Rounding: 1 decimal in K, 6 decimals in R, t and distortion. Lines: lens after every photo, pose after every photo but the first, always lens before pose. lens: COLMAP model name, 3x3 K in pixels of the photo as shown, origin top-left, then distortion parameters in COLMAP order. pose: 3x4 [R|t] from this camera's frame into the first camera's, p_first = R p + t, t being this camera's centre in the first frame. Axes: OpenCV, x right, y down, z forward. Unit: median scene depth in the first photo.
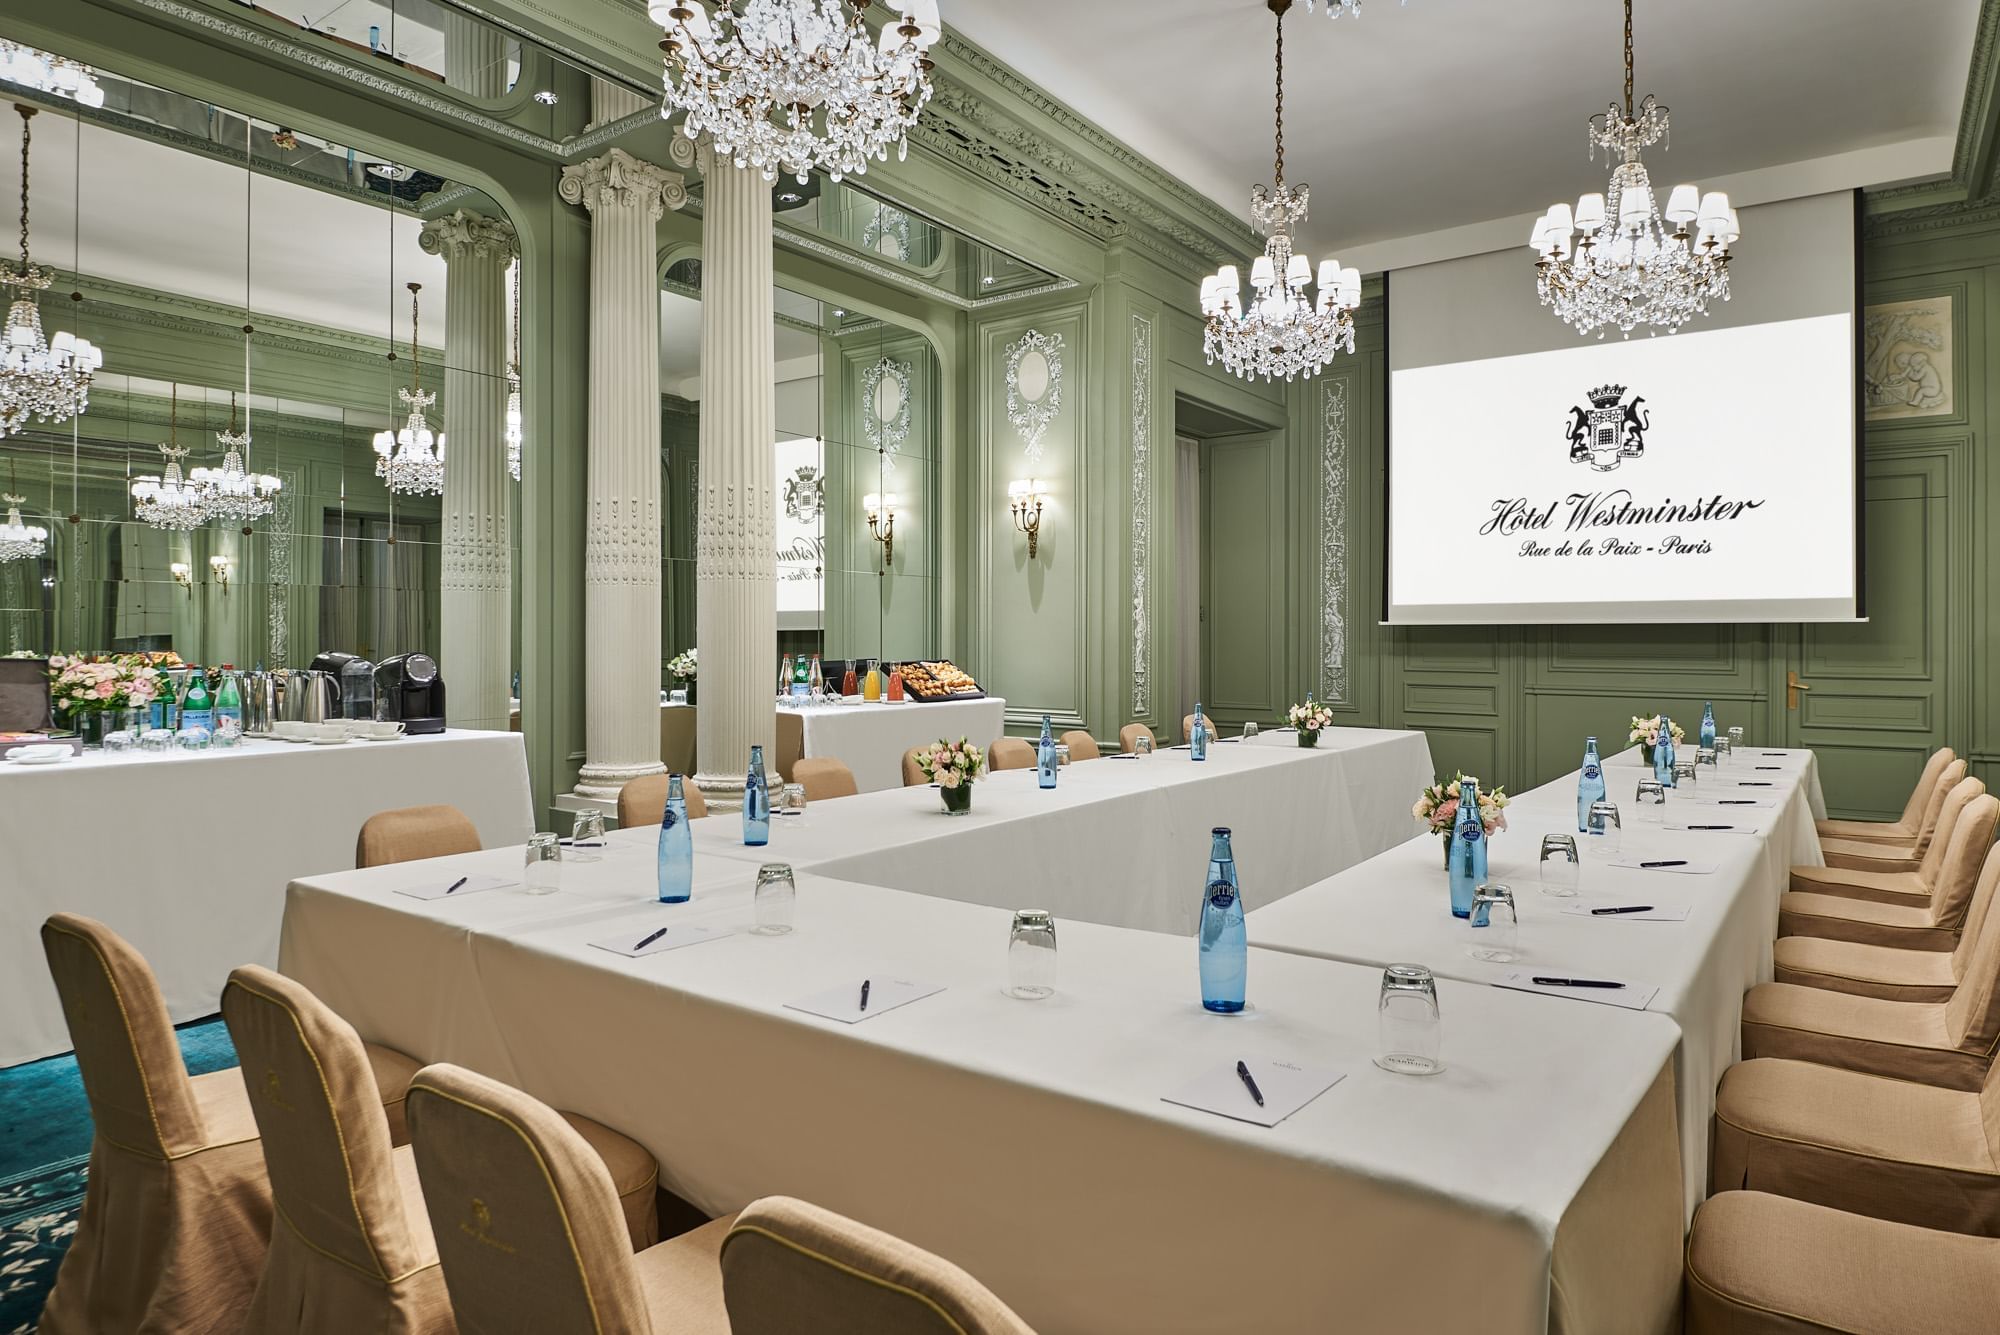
lens RADIAL K [[1197.2, 0, 1003.9], [0, 1197.2, 640.3], [0, 0, 1]] dist [0.017950, -0.034504]
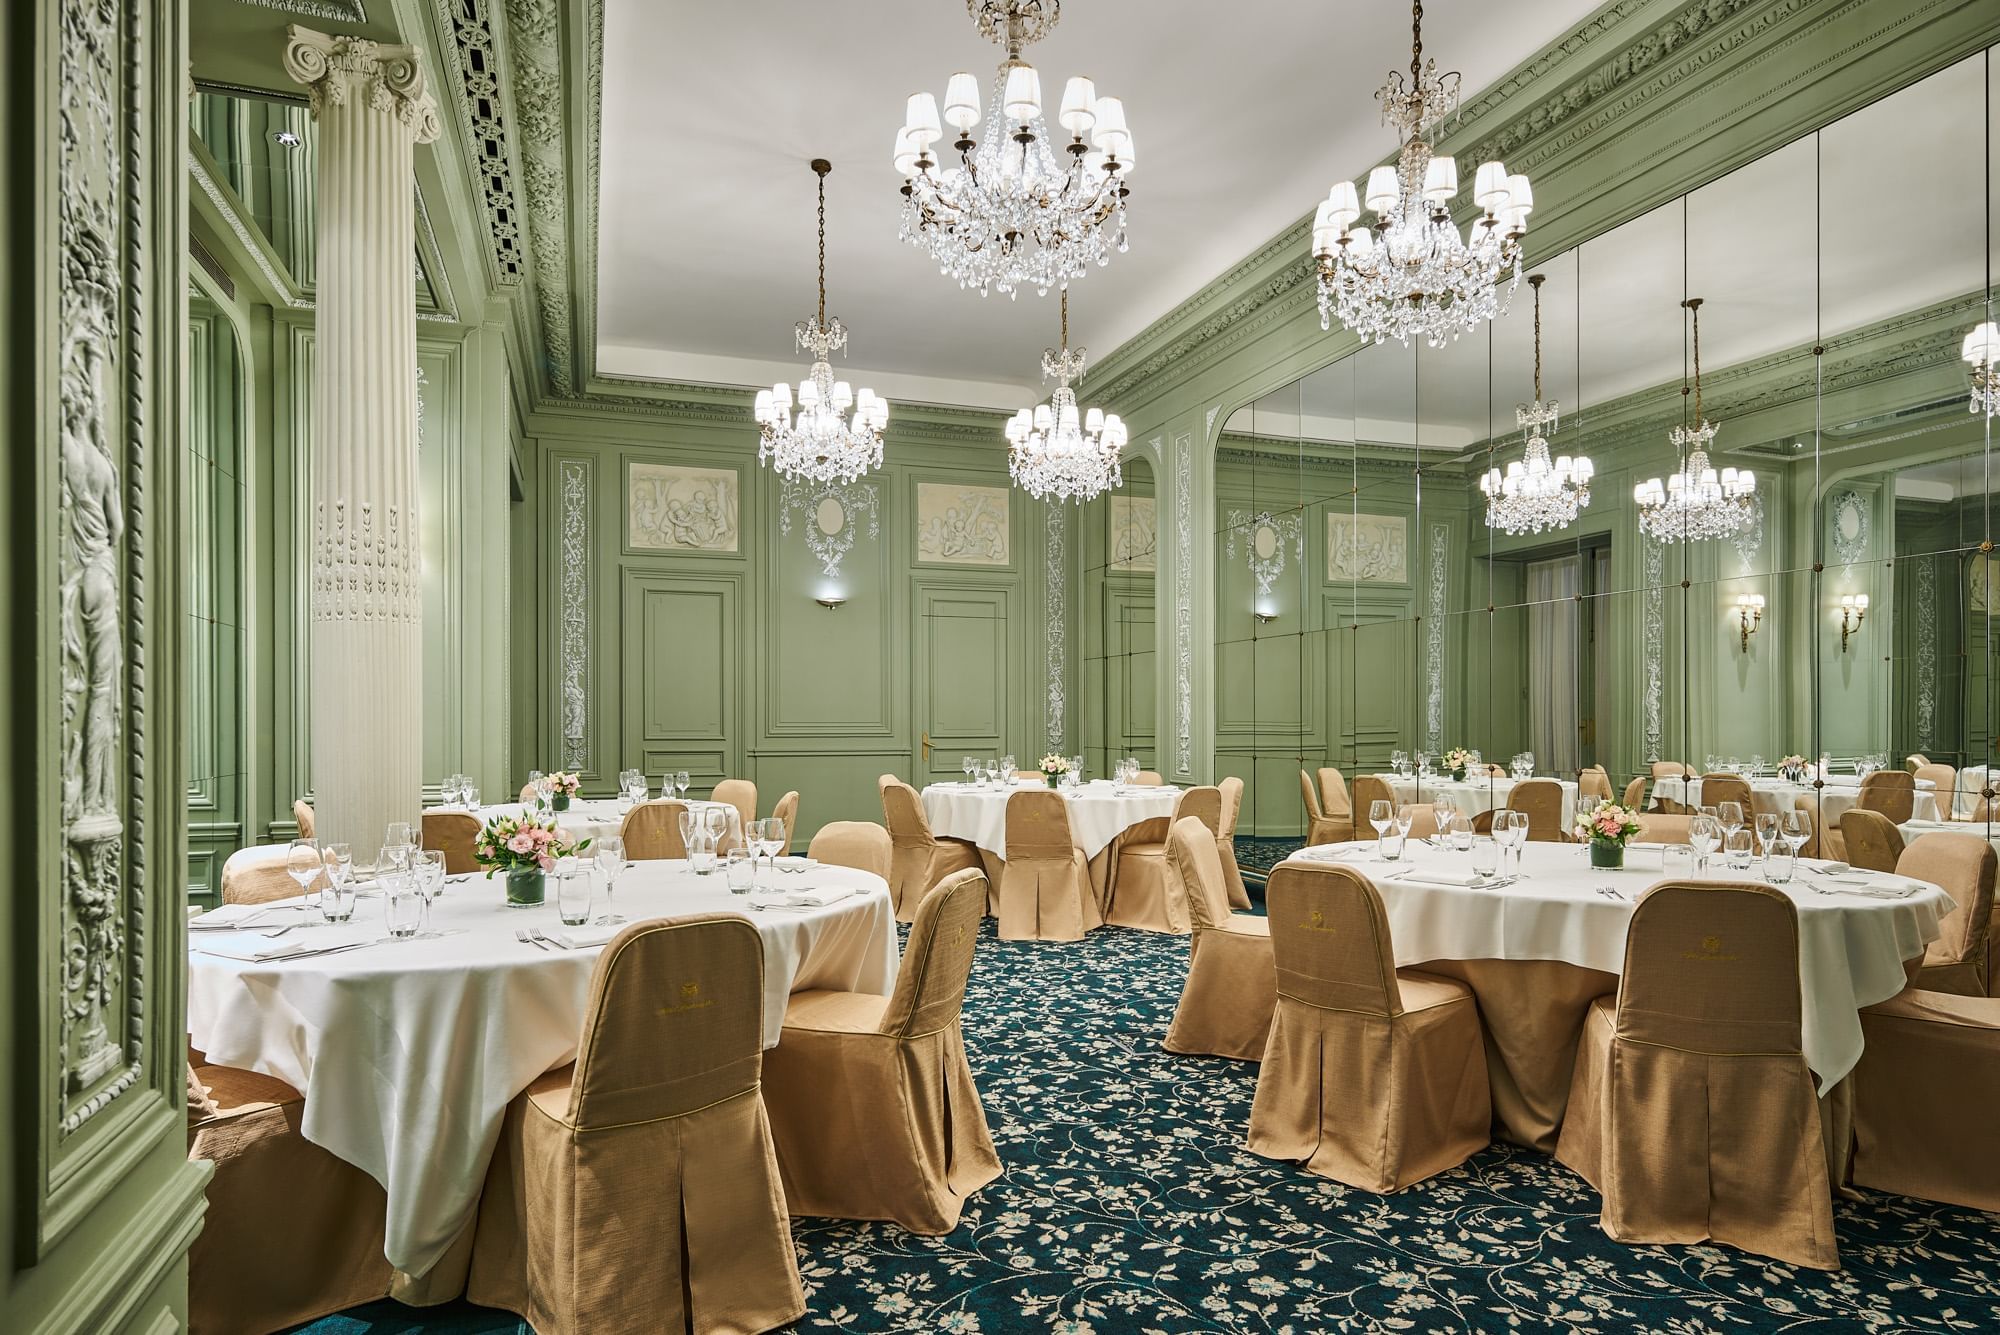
lens RADIAL K [[1174.2, 0, 1002.8], [0, 1174.2, 721.0], [0, 0, 1]] dist [0.002323, 0.000874]
pose [[0.562476, -0.001960, 0.826812, -0.491901], [0.004274, 0.999991, -0.000537, 0.013731], [-0.826803, 0.003836, 0.562479, 0.157770]]
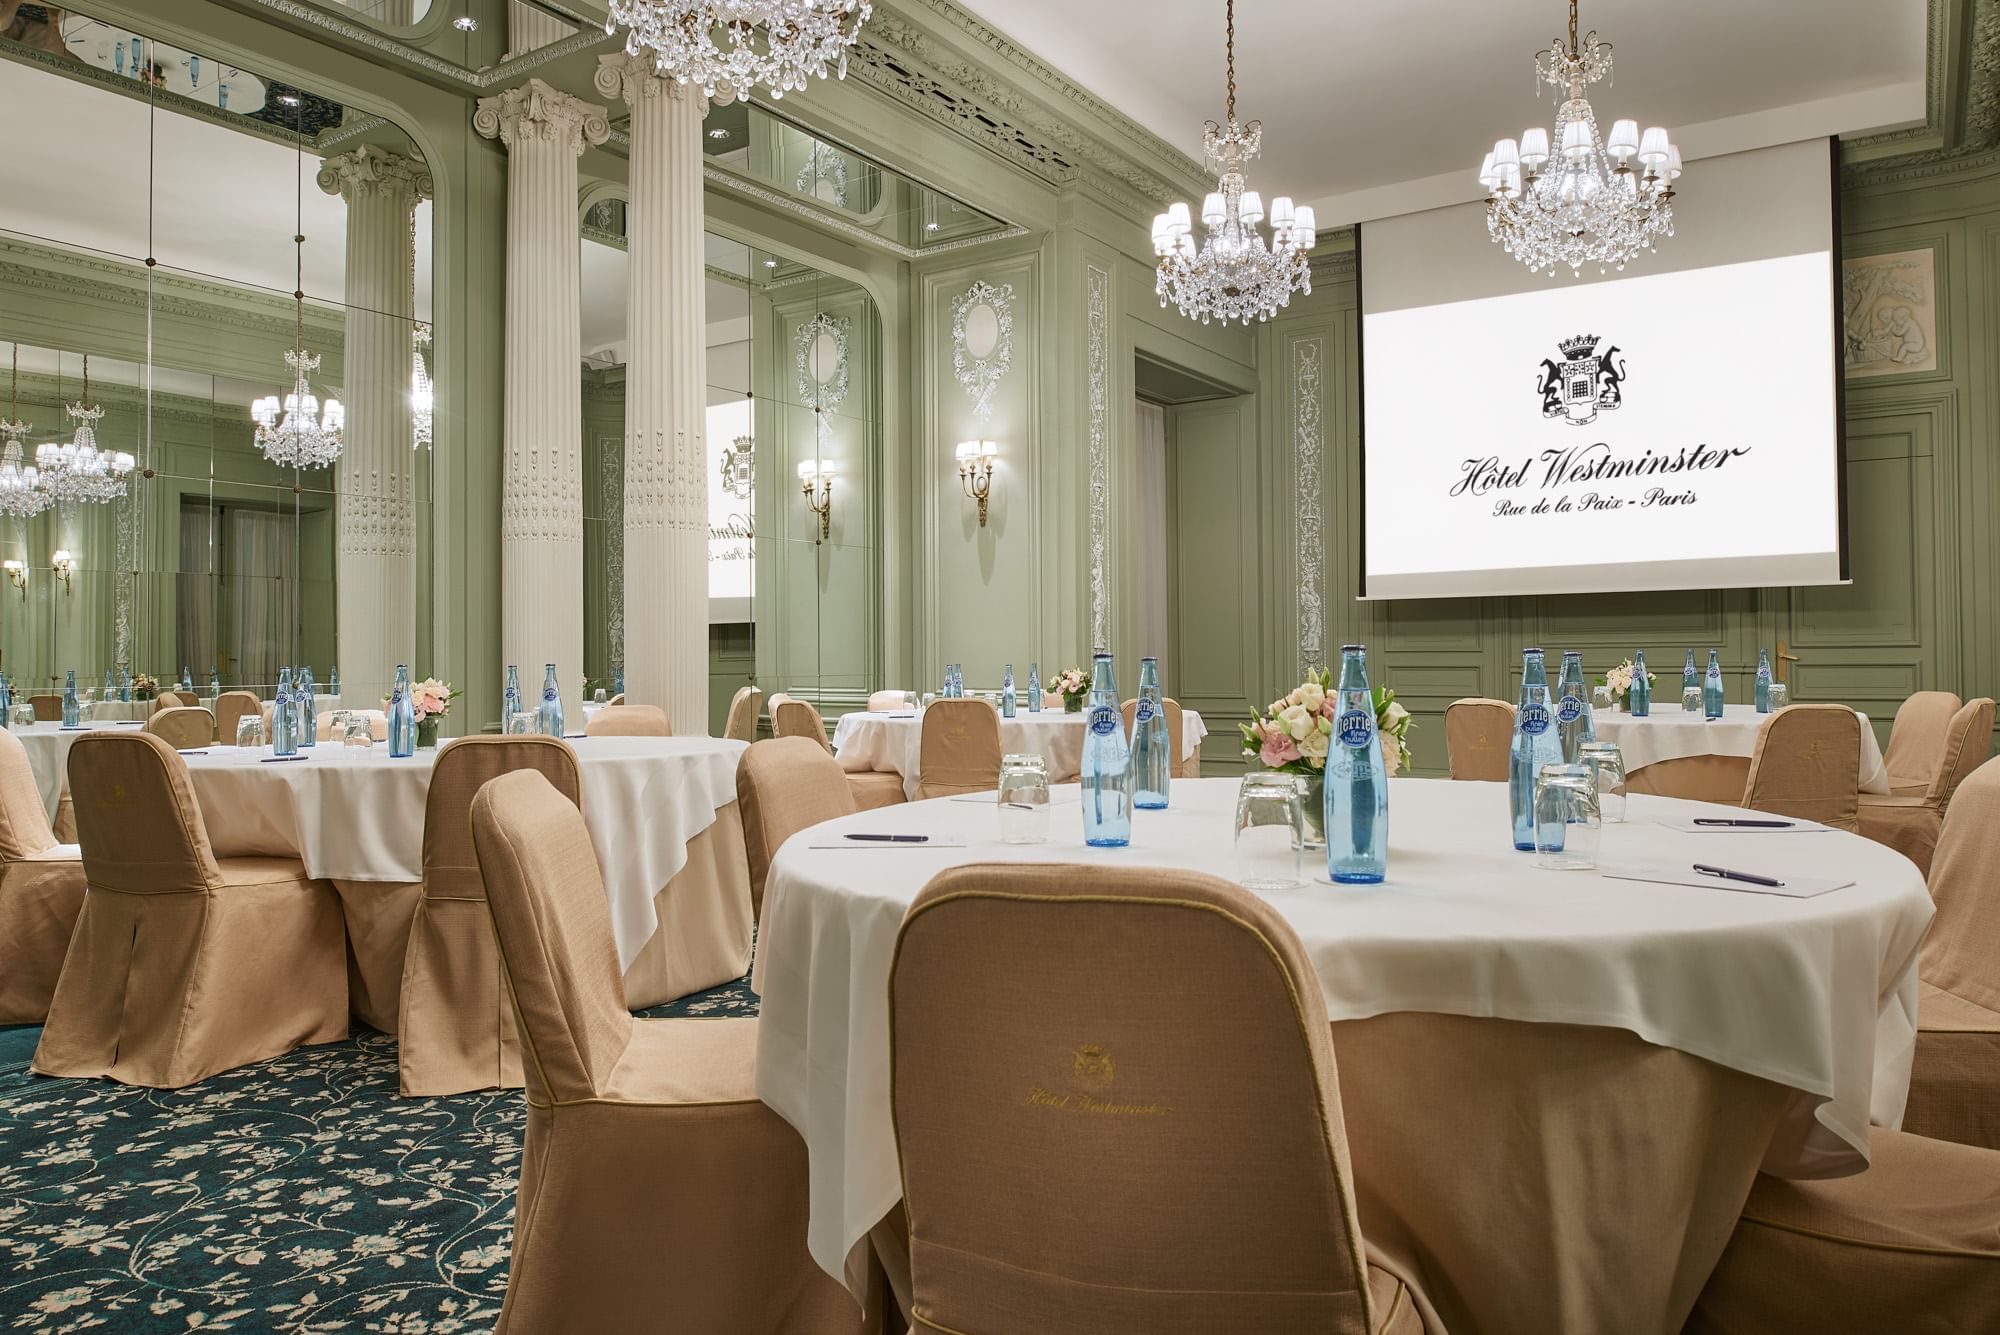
lens RADIAL K [[1386.3, 0, 1017.0], [0, 1386.3, 642.4], [0, 0, 1]] dist [-0.007218, -0.015933]
pose [[0.999045, -0.007839, 0.042981, 0.004277], [0.008617, 0.999802, -0.017933, 0.045906], [-0.042832, 0.018286, 0.998915, -0.077692]]
